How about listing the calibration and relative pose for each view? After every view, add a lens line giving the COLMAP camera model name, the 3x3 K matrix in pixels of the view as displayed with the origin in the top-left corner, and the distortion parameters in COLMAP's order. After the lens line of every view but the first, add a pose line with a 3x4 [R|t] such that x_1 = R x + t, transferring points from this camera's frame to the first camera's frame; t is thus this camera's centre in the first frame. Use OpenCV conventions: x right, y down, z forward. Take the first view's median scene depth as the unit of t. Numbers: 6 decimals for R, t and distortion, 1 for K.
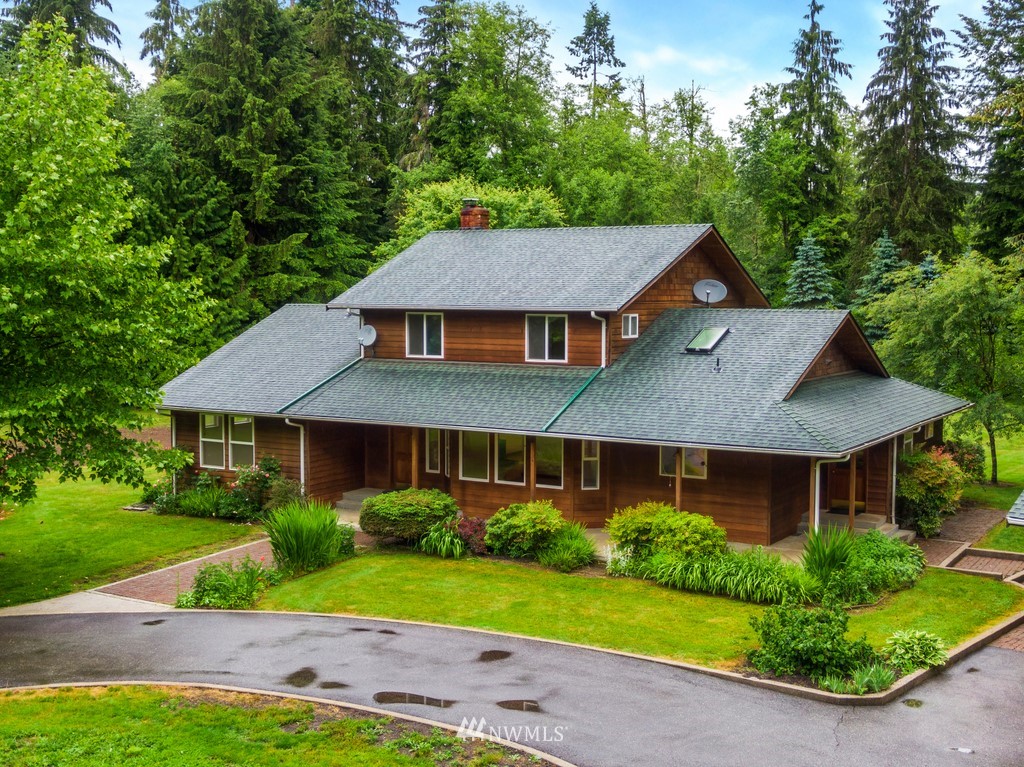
lens RADIAL K [[1246.2, 0, 512.0], [0, 1246.2, 383.5], [0, 0, 1]] dist [0.003995, -0.028131]
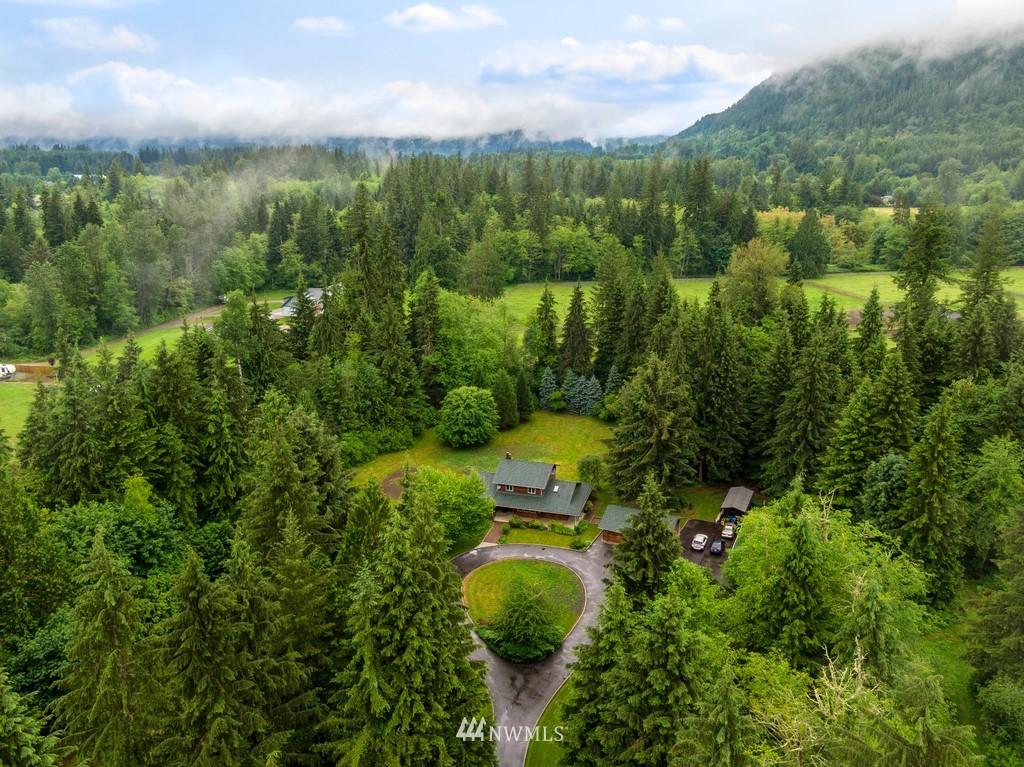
lens RADIAL K [[836.6, 0, 512.0], [0, 836.6, 383.5], [0, 0, 1]] dist [0.032495, -0.009418]
pose [[0.966374, -0.075492, 0.245807, -0.995865], [0.019834, 0.974969, 0.221456, -1.398410], [-0.256373, -0.209134, 0.943682, -2.676886]]
